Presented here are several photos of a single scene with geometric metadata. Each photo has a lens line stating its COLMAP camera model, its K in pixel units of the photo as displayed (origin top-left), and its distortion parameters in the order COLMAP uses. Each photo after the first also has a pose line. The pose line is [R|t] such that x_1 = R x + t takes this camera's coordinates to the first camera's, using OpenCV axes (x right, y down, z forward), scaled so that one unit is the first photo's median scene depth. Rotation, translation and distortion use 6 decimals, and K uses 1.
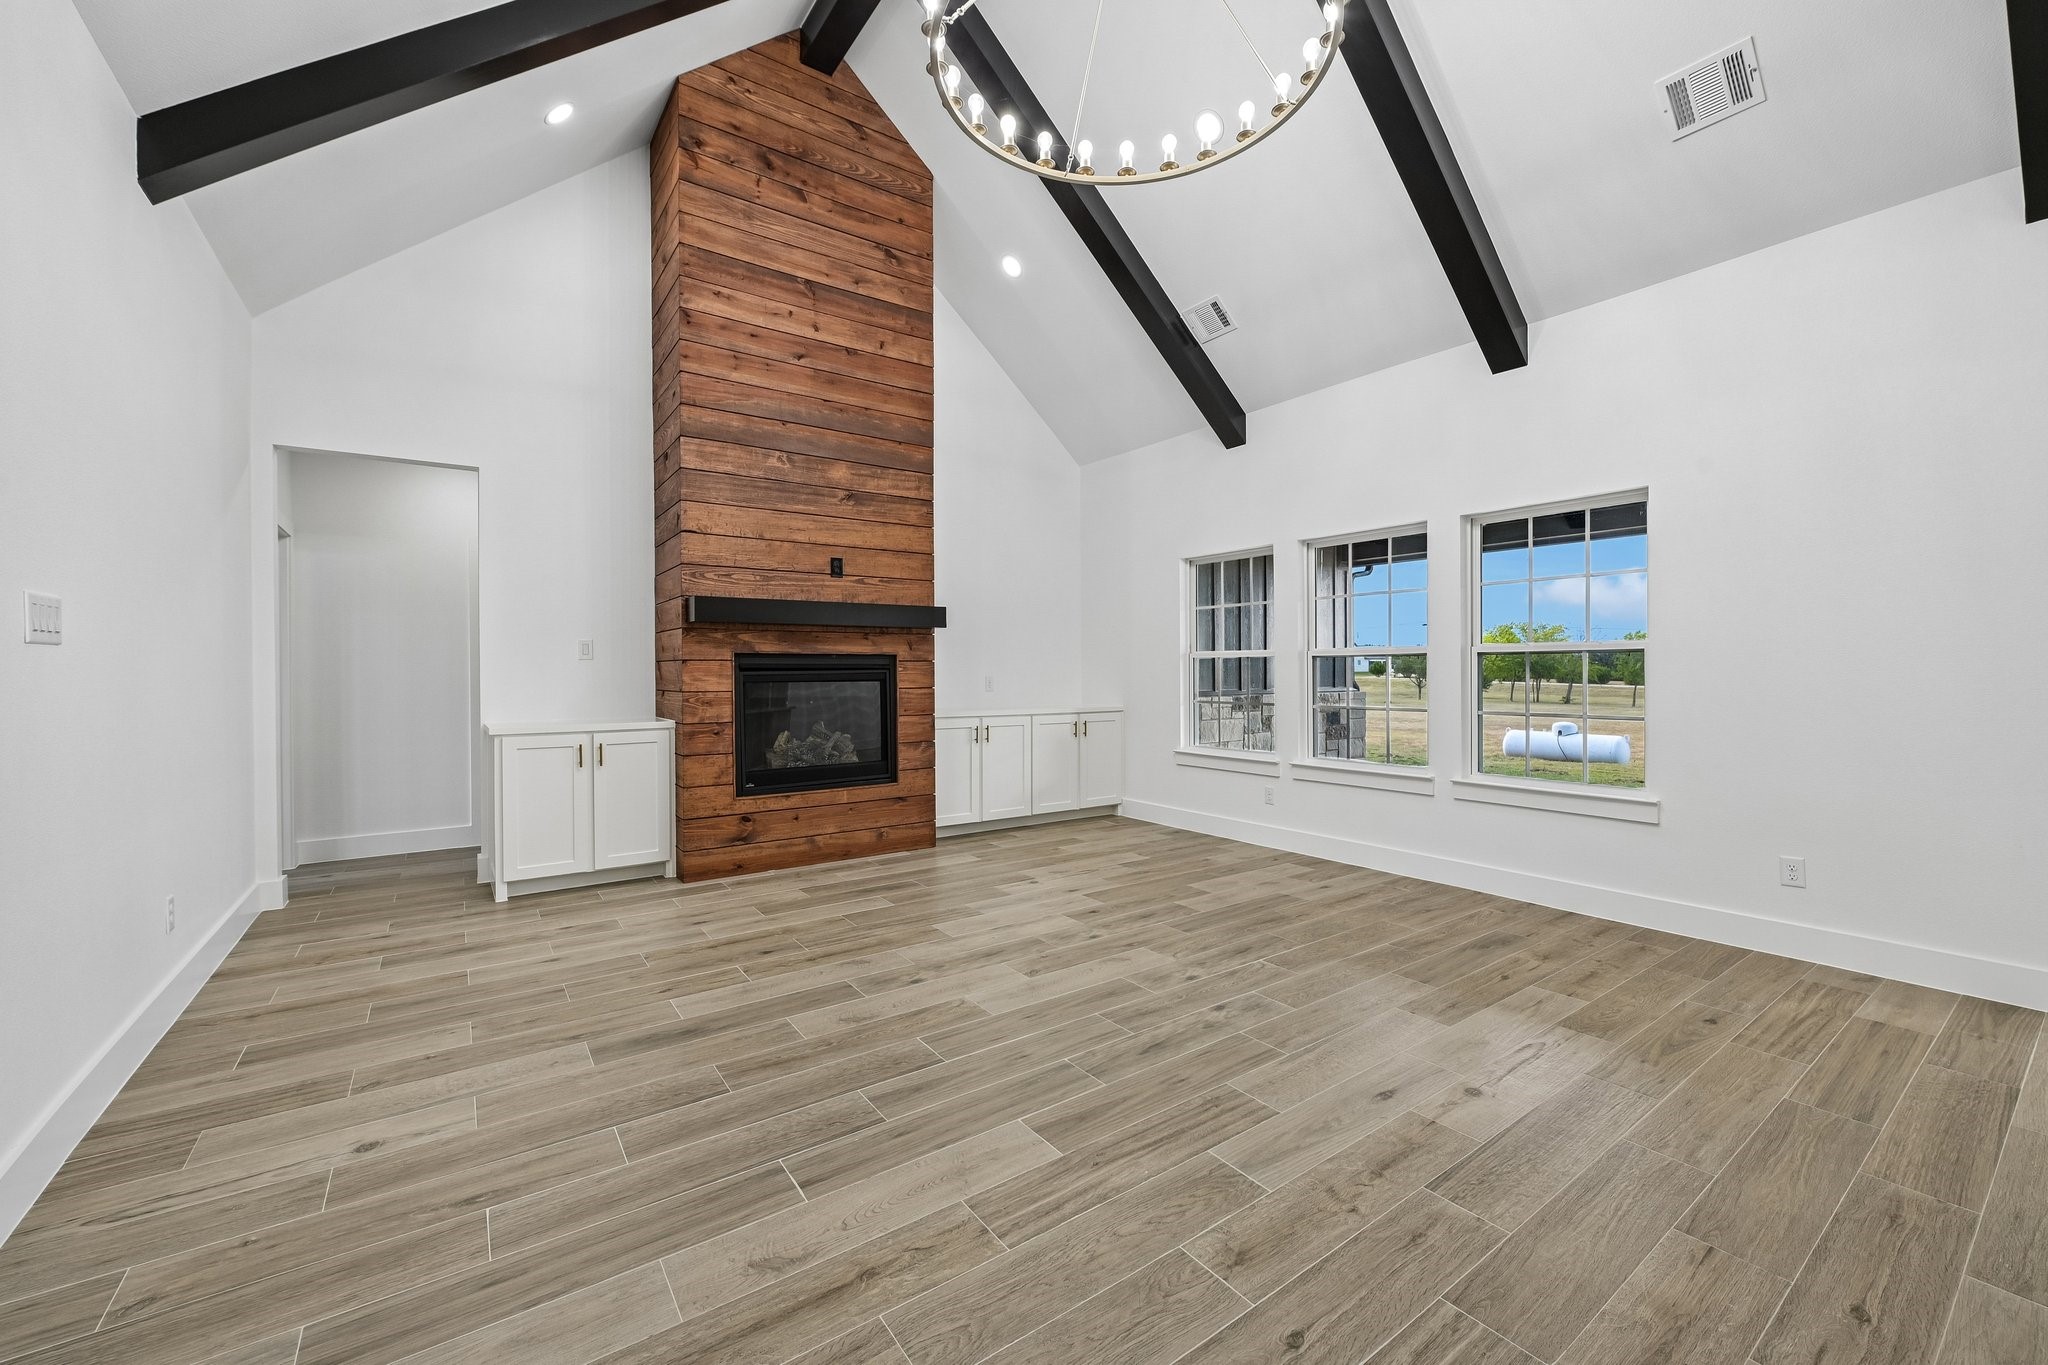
lens RADIAL K [[814.8, 0, 1031.4], [0, 814.8, 673.8], [0, 0, 1]] dist [-0.002548, -0.001094]
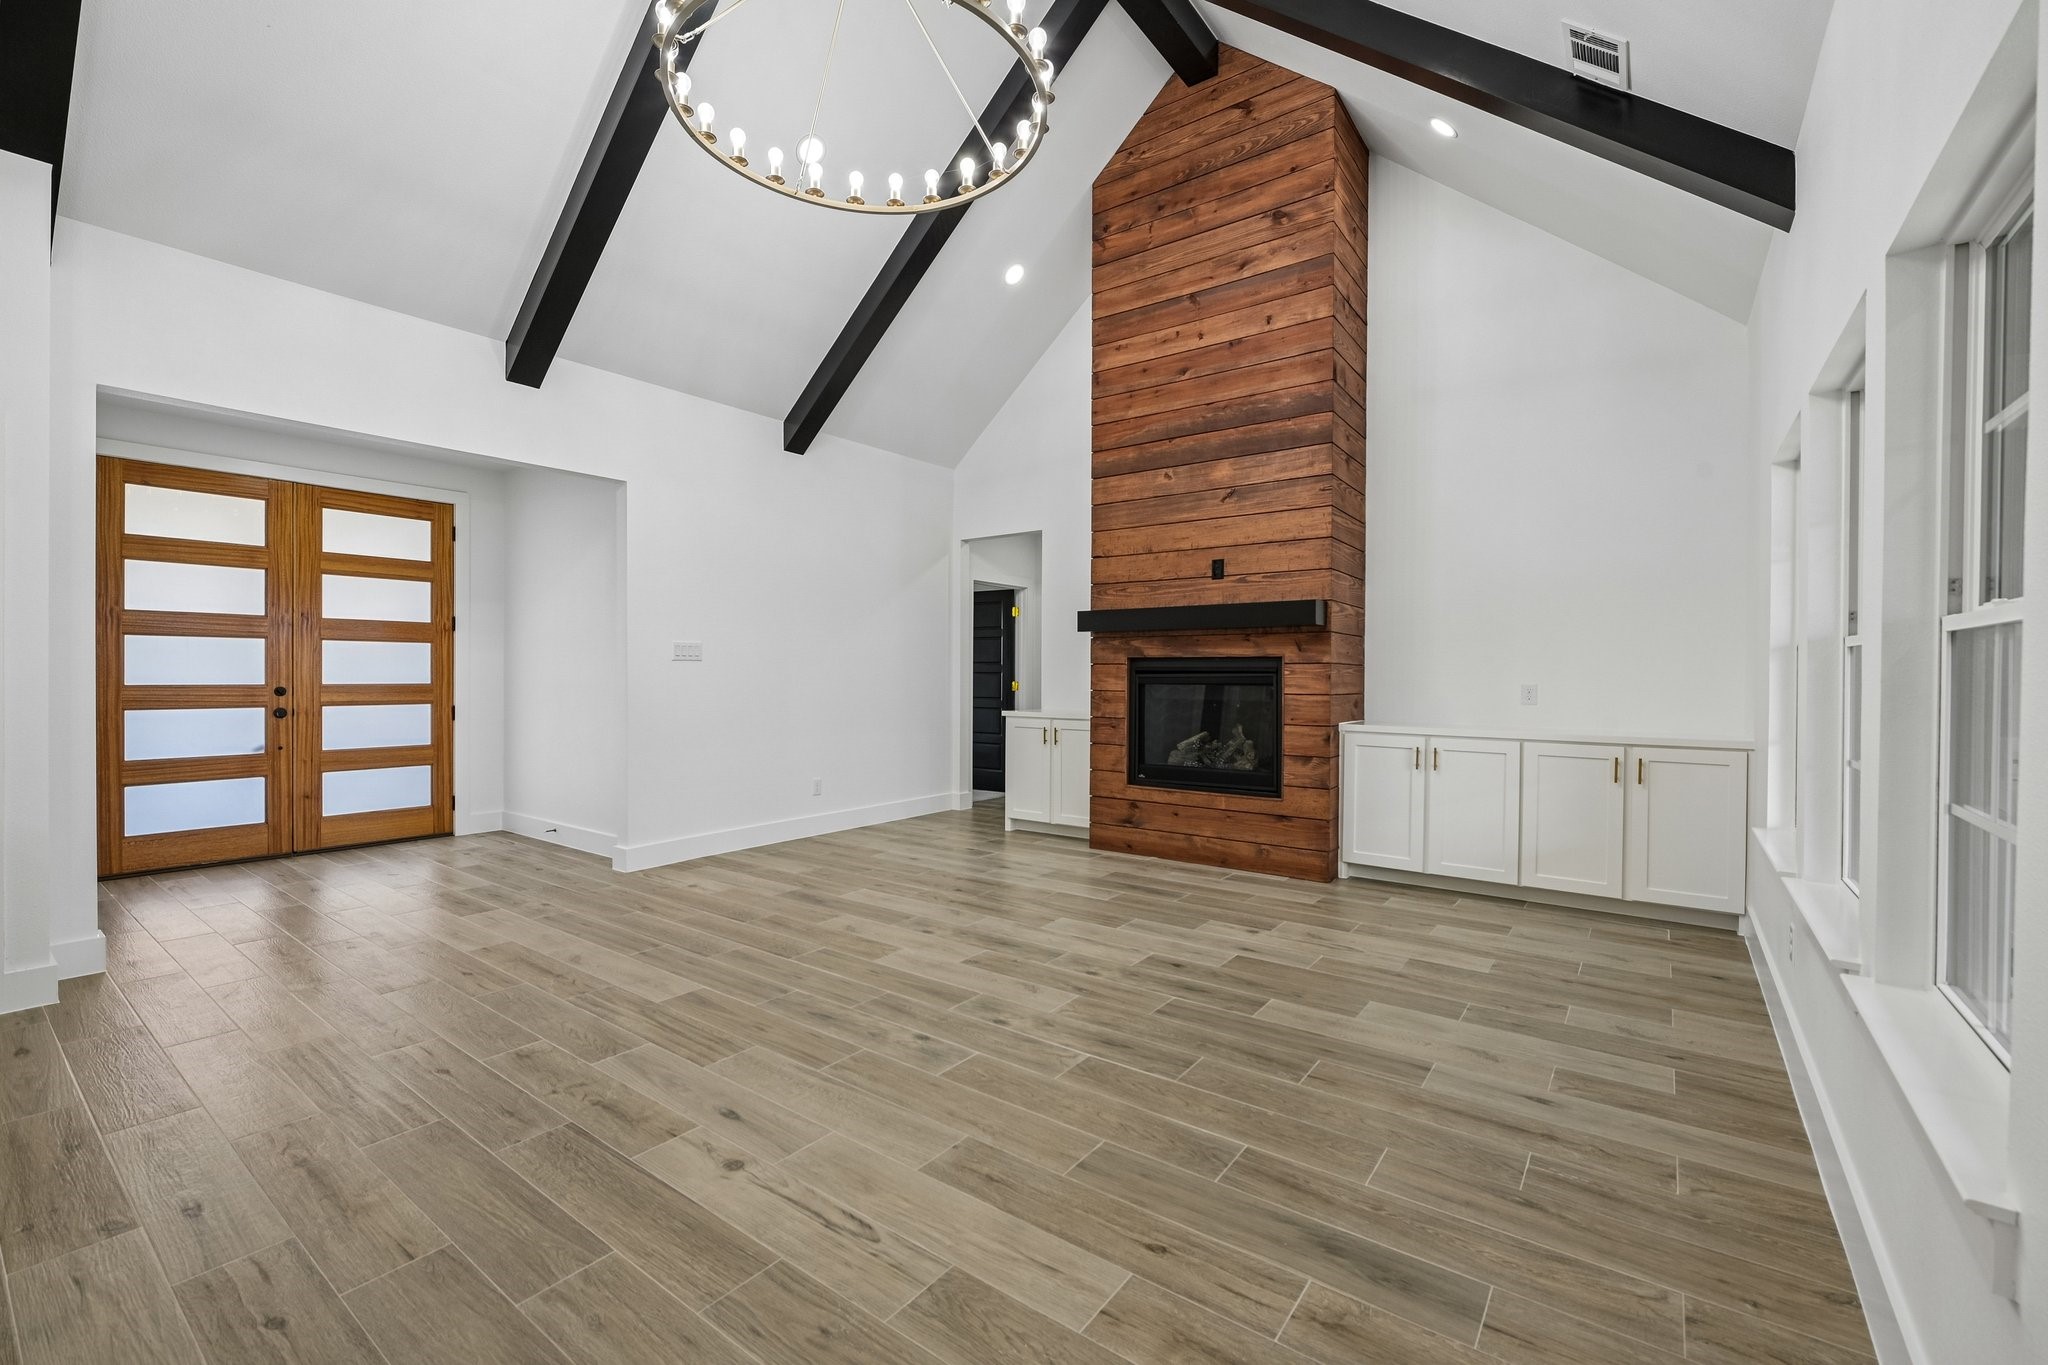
lens RADIAL K [[857.2, 0, 1024.3], [0, 857.2, 678.7], [0, 0, 1]] dist [-0.011283, 0.000517]
pose [[0.303584, 0.011761, -0.952732, 0.735574], [-0.009146, 0.999914, 0.009429, -0.005958], [0.952761, 0.005851, 0.303665, 0.501439]]
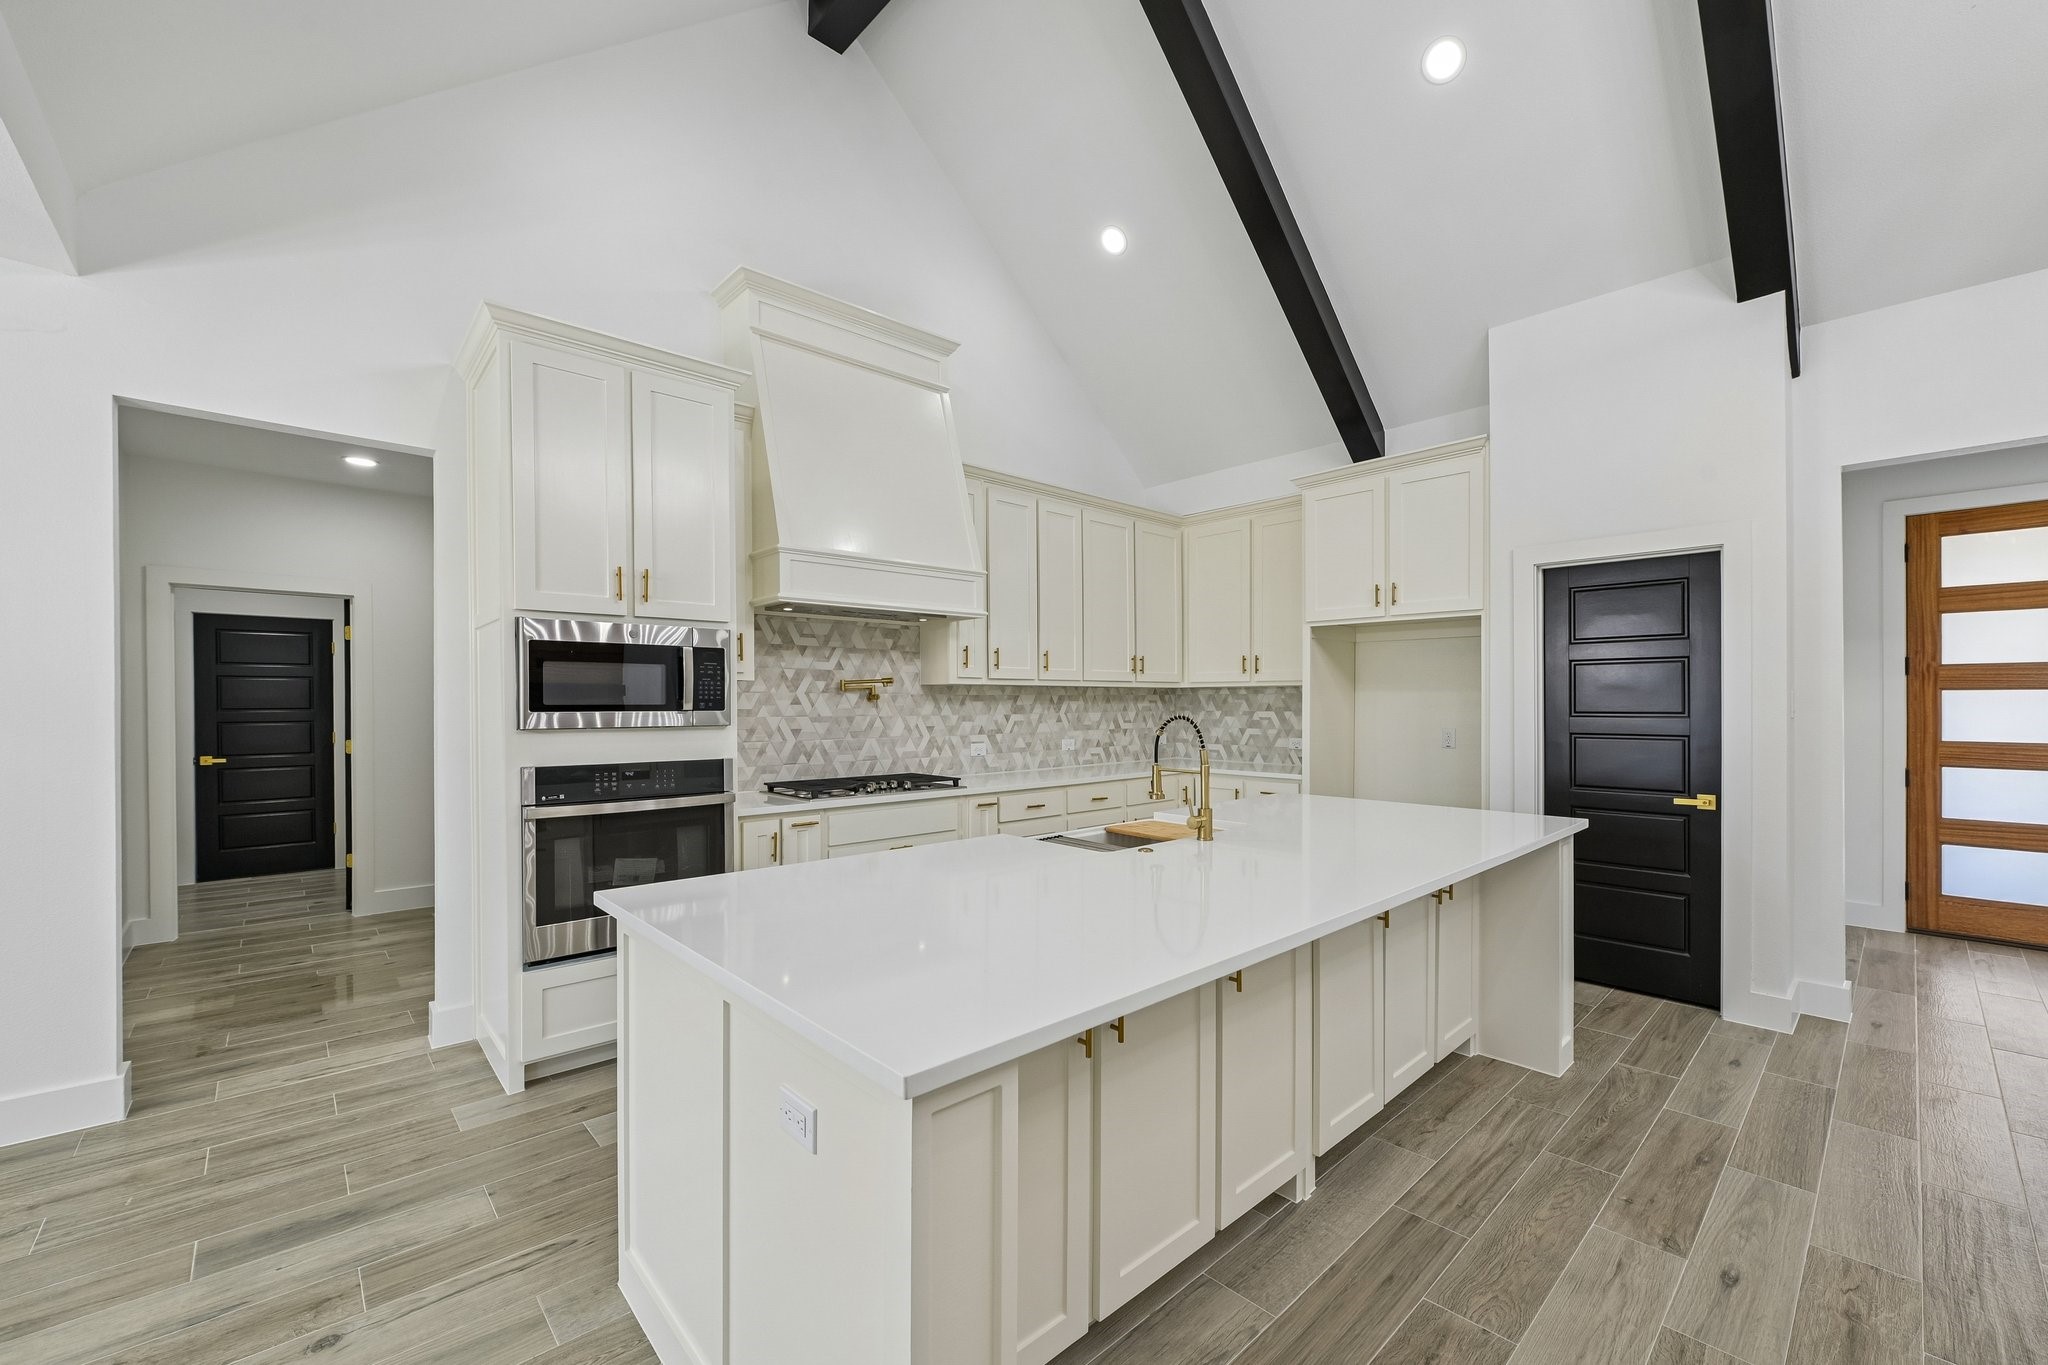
lens RADIAL K [[814.8, 0, 1028.8], [0, 814.8, 701.1], [0, 0, 1]] dist [-0.002548, -0.001094]
pose [[-0.992472, 0.007294, -0.122256, 0.631567], [0.006579, 0.999959, 0.006253, -0.039831], [0.122296, 0.005401, -0.992479, 0.606297]]
